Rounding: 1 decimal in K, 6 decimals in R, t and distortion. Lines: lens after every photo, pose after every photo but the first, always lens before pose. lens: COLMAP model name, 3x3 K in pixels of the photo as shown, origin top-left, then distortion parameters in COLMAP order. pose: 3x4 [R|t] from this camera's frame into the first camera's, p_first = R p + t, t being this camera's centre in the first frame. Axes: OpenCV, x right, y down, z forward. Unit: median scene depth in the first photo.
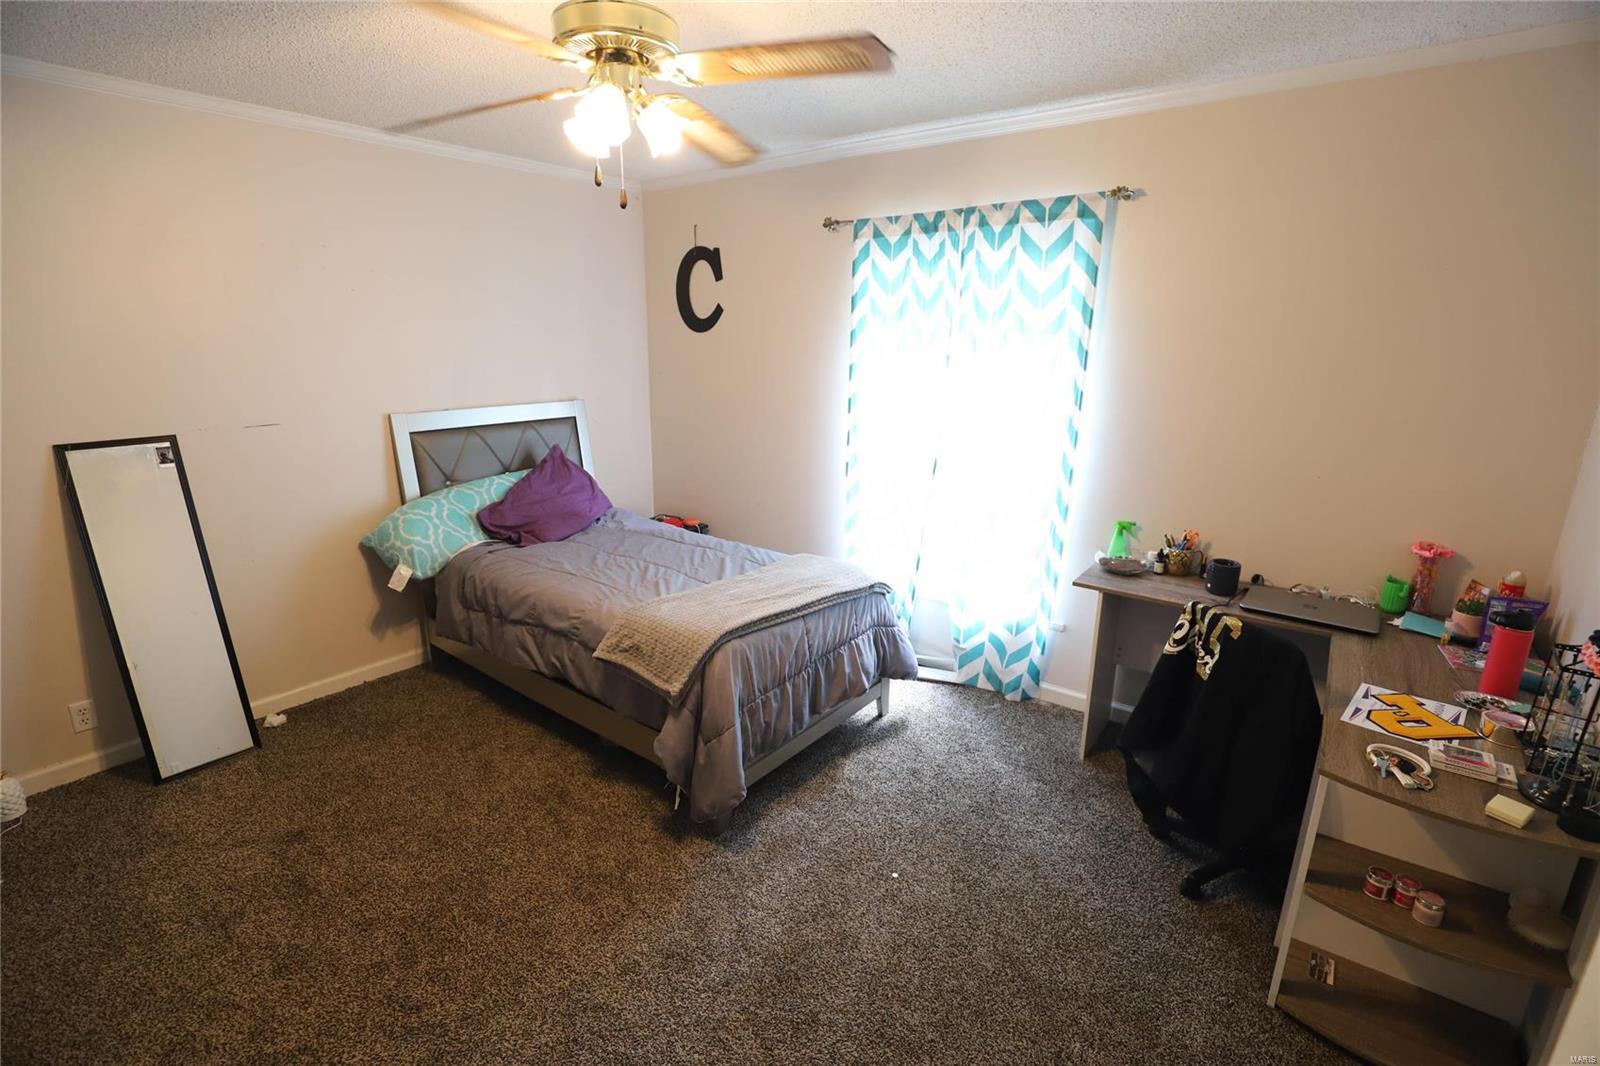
lens RADIAL K [[728.7, 0, 802.0], [0, 728.7, 535.0], [0, 0, 1]] dist [-0.039113, 0.007895]
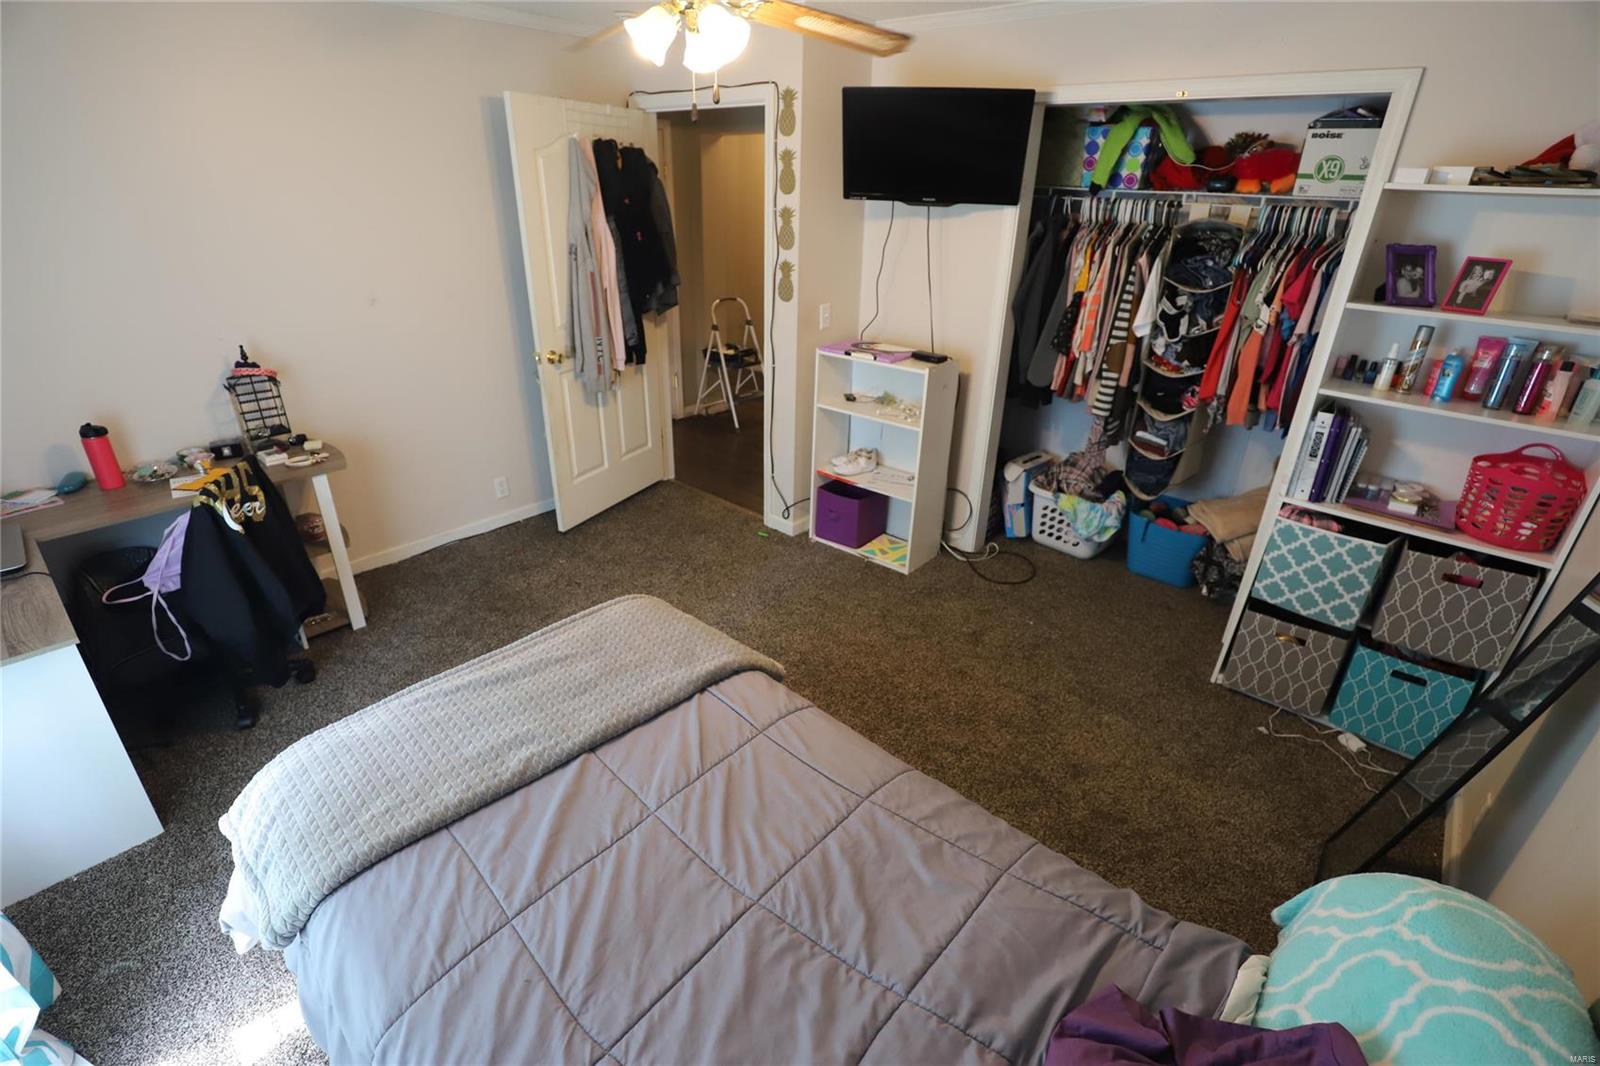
lens RADIAL K [[728.7, 0, 802.0], [0, 728.7, 535.0], [0, 0, 1]] dist [-0.039113, 0.007895]
pose [[-0.997304, -0.056508, 0.046812, -0.388741], [-0.012179, 0.756564, 0.653806, -0.546265], [-0.072361, 0.651474, -0.755213, 1.742591]]
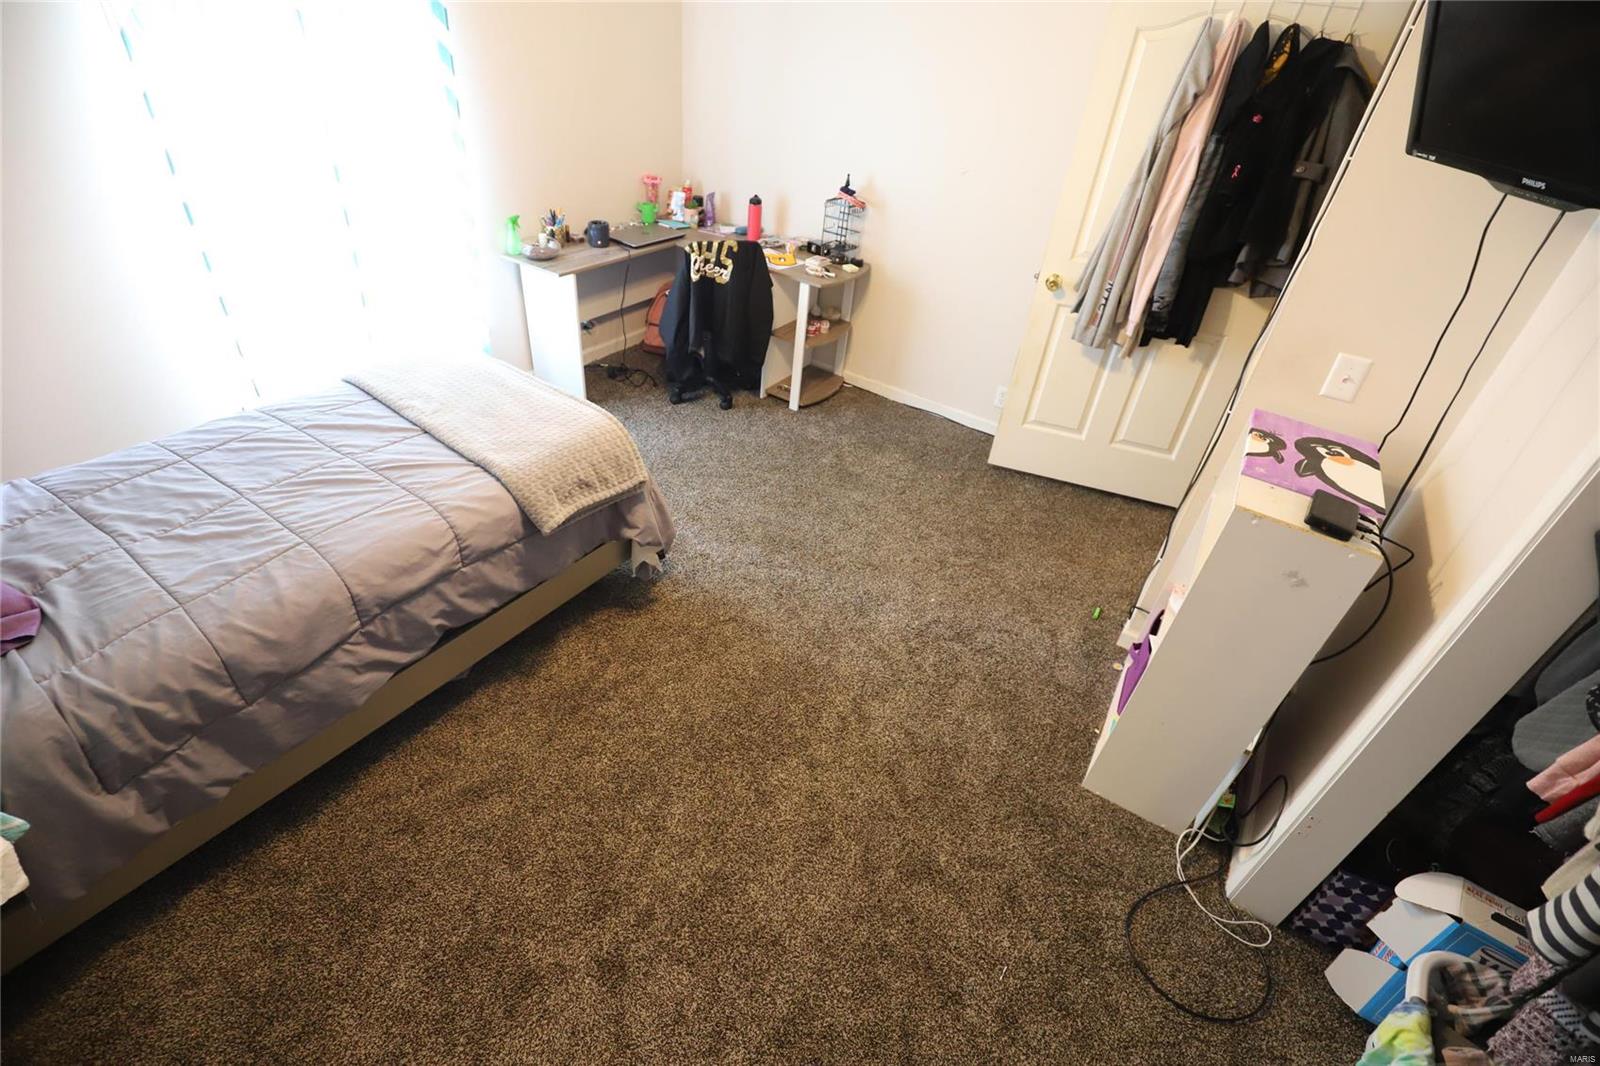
lens RADIAL K [[728.7, 0, 802.0], [0, 728.7, 535.0], [0, 0, 1]] dist [-0.039113, 0.007895]
pose [[-0.066424, -0.605505, 0.793065, -1.129293], [0.174482, 0.775525, 0.606727, -0.333333], [-0.982417, 0.178676, 0.054136, 0.771301]]
